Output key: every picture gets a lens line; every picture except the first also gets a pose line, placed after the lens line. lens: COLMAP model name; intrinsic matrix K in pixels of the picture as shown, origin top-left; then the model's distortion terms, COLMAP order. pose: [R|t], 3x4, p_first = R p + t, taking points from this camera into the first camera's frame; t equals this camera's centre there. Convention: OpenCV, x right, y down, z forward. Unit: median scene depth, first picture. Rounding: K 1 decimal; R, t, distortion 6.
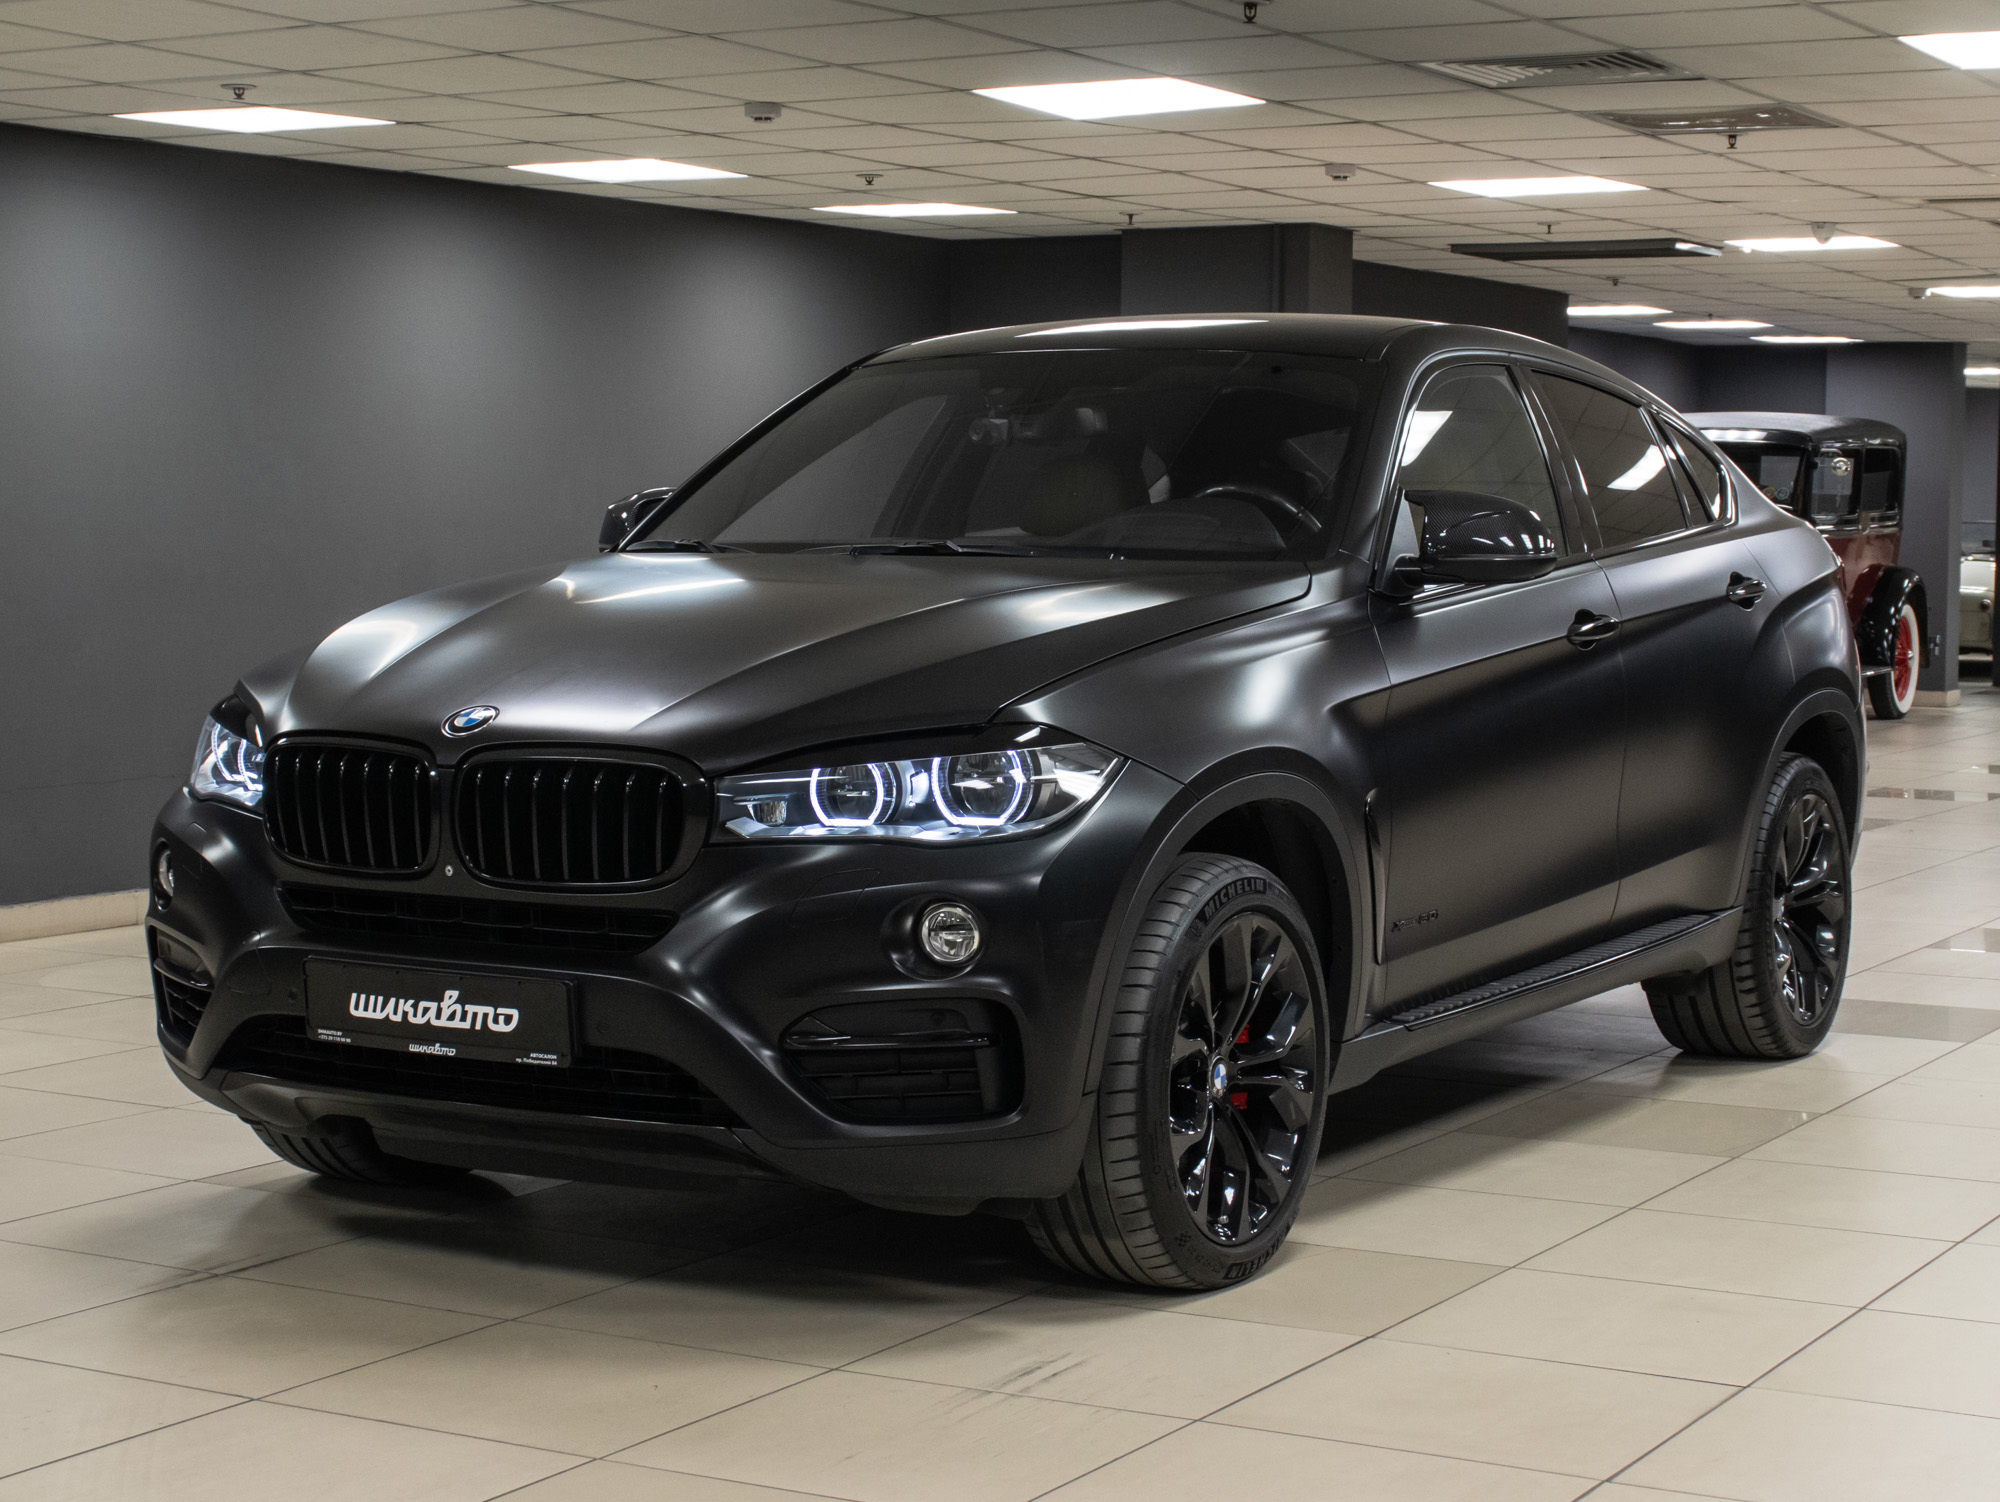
lens RADIAL K [[3445.1, 0, 1000.0], [0, 3445.1, 751.0], [0, 0, 1]] dist [-0.026388, -0.123935]
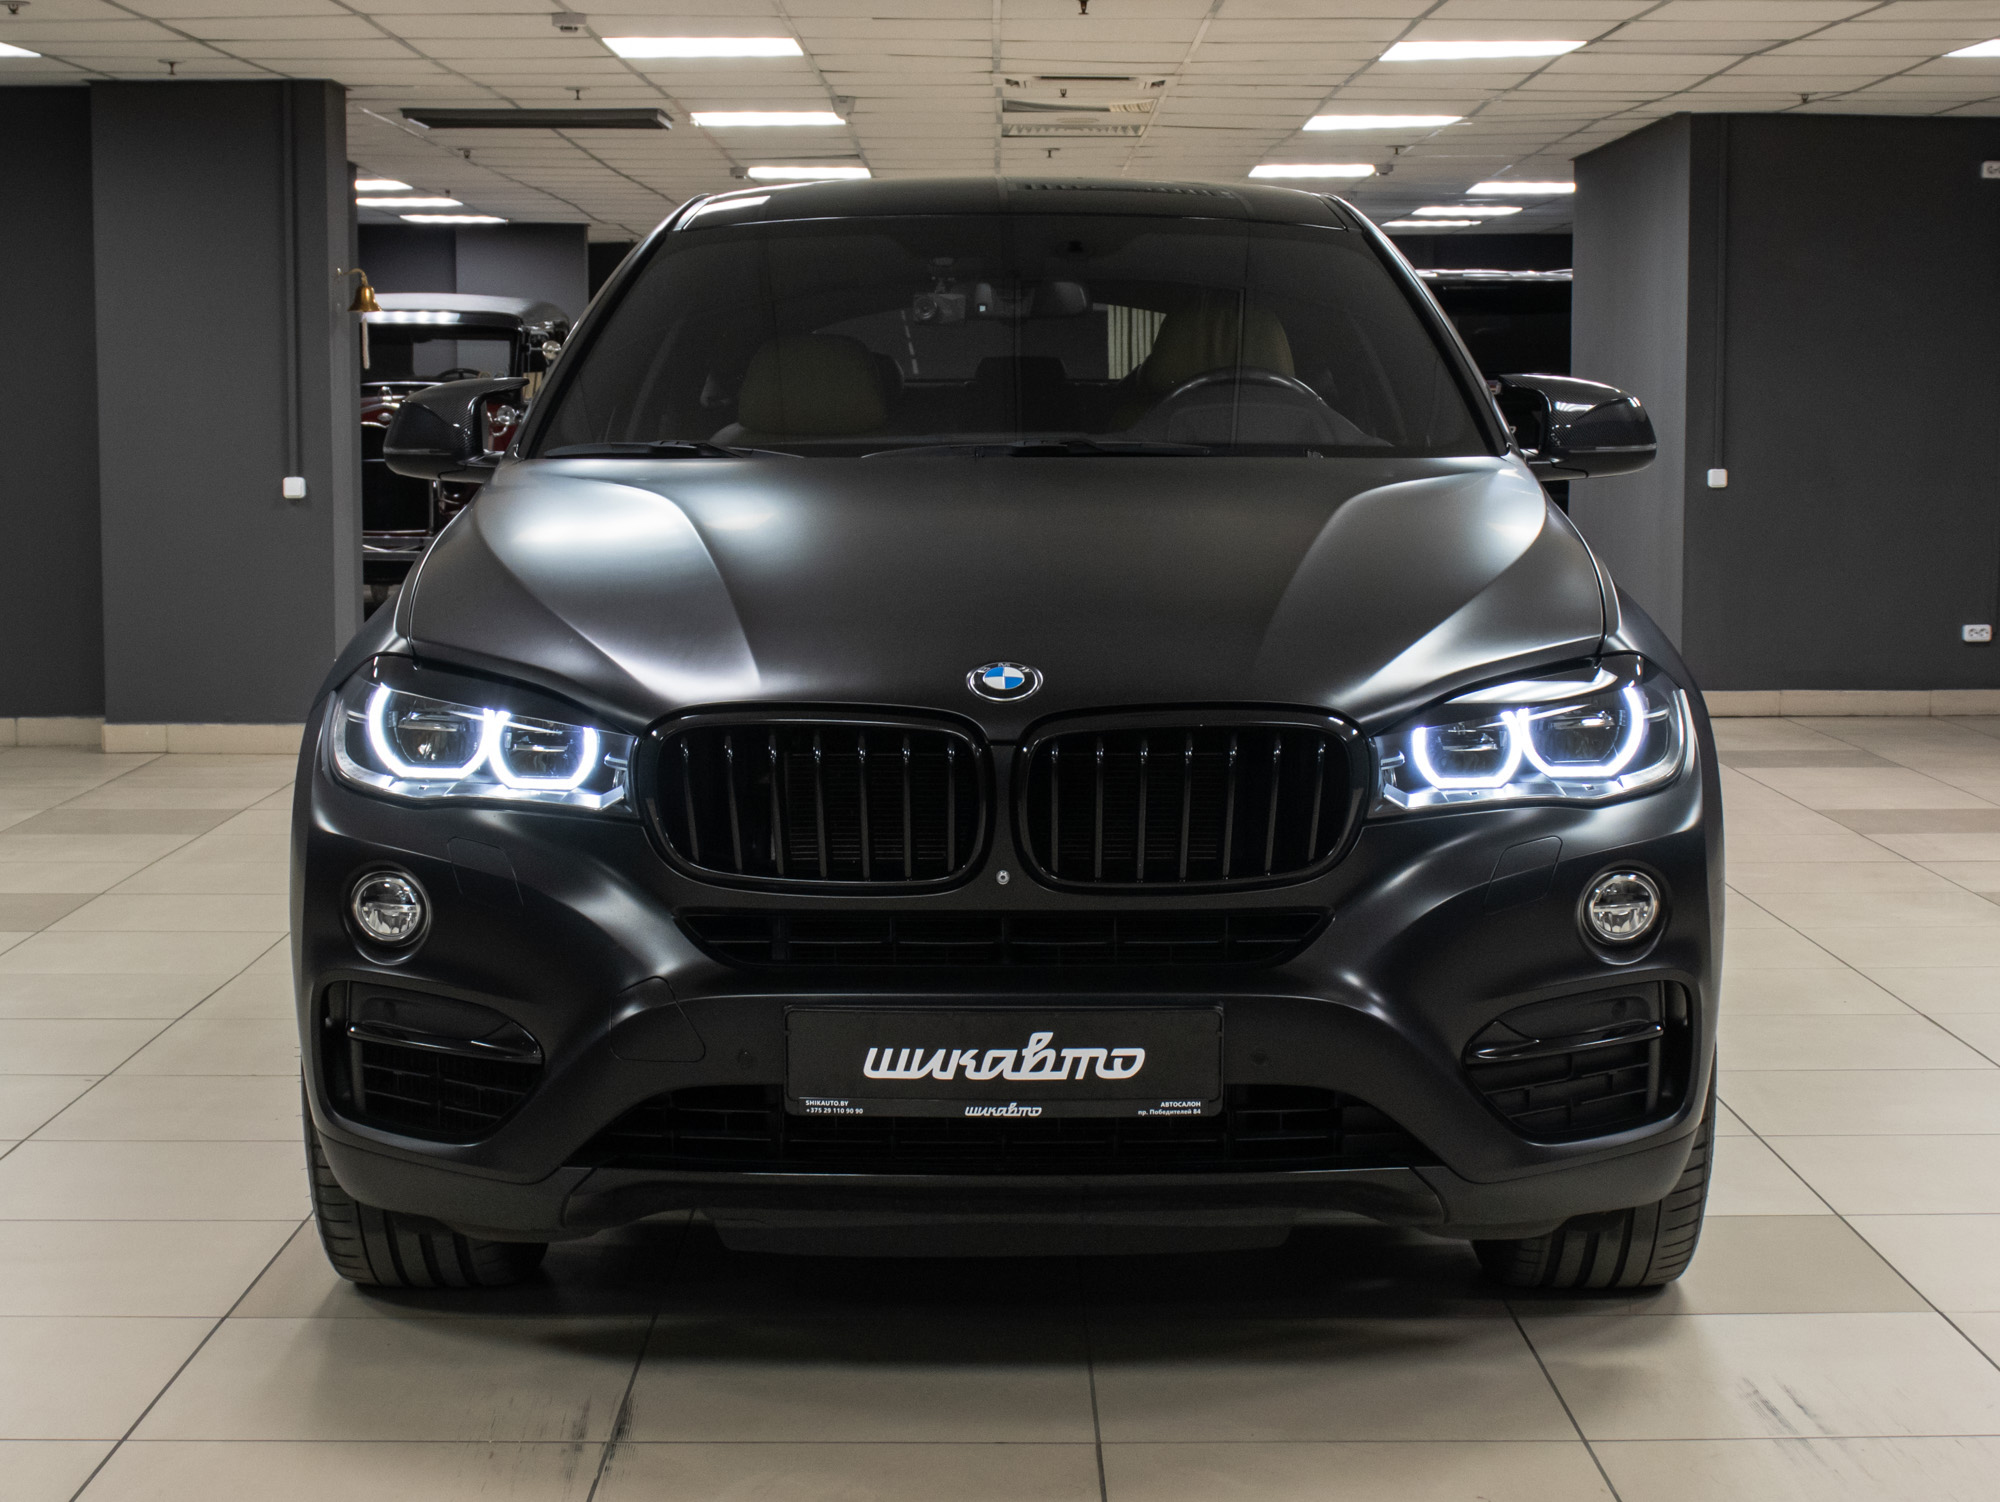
lens RADIAL K [[3445.1, 0, 1000.0], [0, 3445.1, 751.0], [0, 0, 1]] dist [-0.026388, -0.123935]
pose [[0.869261, -0.057502, 0.490998, -0.537453], [0.041057, 0.998178, 0.044211, -0.027491], [-0.492646, -0.018272, 0.870038, 0.332142]]
